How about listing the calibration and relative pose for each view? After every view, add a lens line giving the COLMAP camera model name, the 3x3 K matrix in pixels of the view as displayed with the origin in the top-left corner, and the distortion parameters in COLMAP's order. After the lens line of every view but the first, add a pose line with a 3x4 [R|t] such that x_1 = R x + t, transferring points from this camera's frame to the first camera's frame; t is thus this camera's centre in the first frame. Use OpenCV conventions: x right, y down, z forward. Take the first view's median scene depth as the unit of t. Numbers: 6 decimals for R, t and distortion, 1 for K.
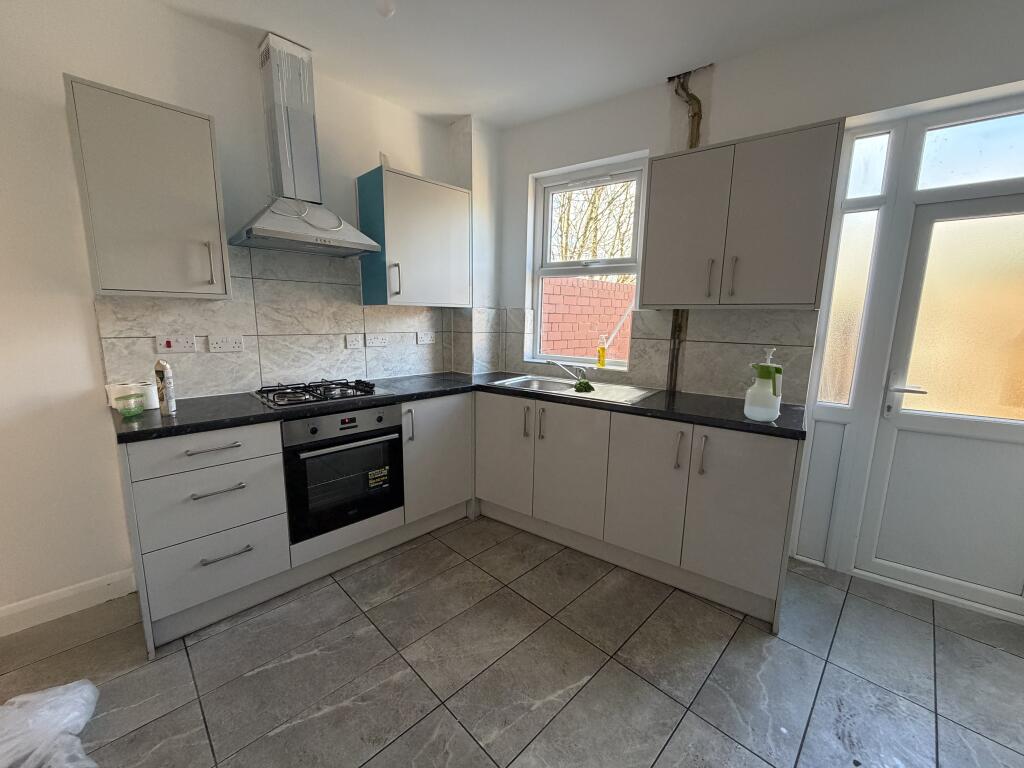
lens RADIAL K [[407.6, 0, 512.0], [0, 407.6, 384.0], [0, 0, 1]] dist [-0.000081, 0.000042]
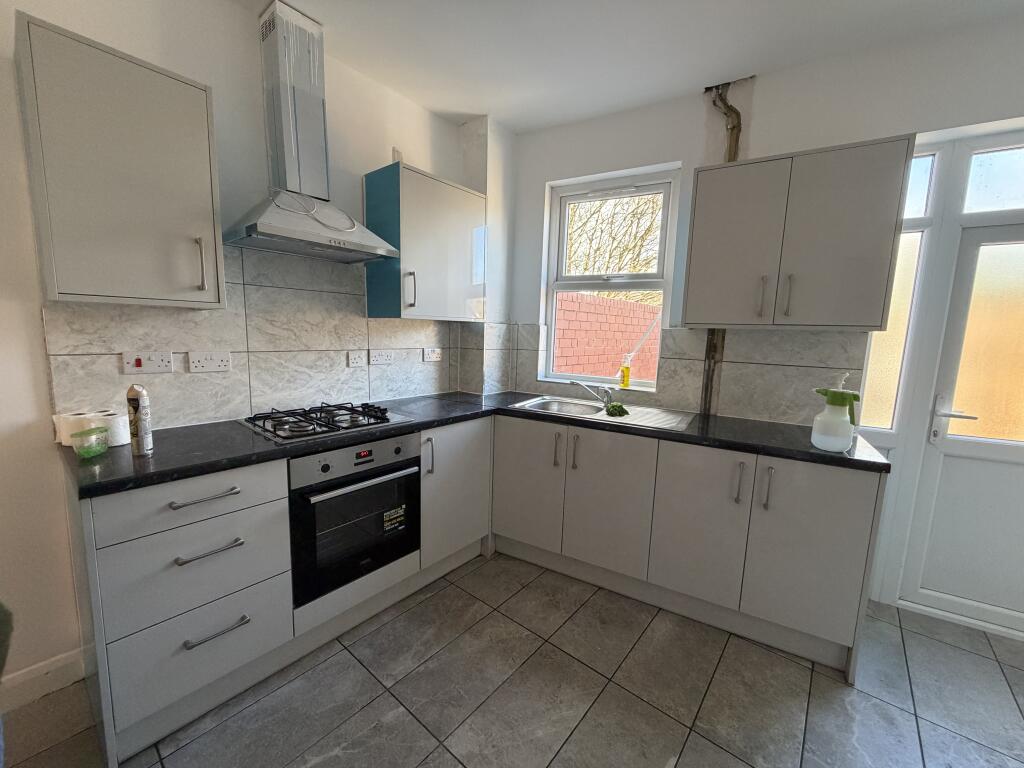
lens RADIAL K [[407.6, 0, 512.0], [0, 407.6, 384.0], [0, 0, 1]] dist [-0.000081, 0.000042]
pose [[0.995442, 0.002558, 0.095336, -0.166140], [0.000361, 0.999532, -0.030589, -0.027665], [-0.095370, 0.030484, 0.994975, 0.116265]]
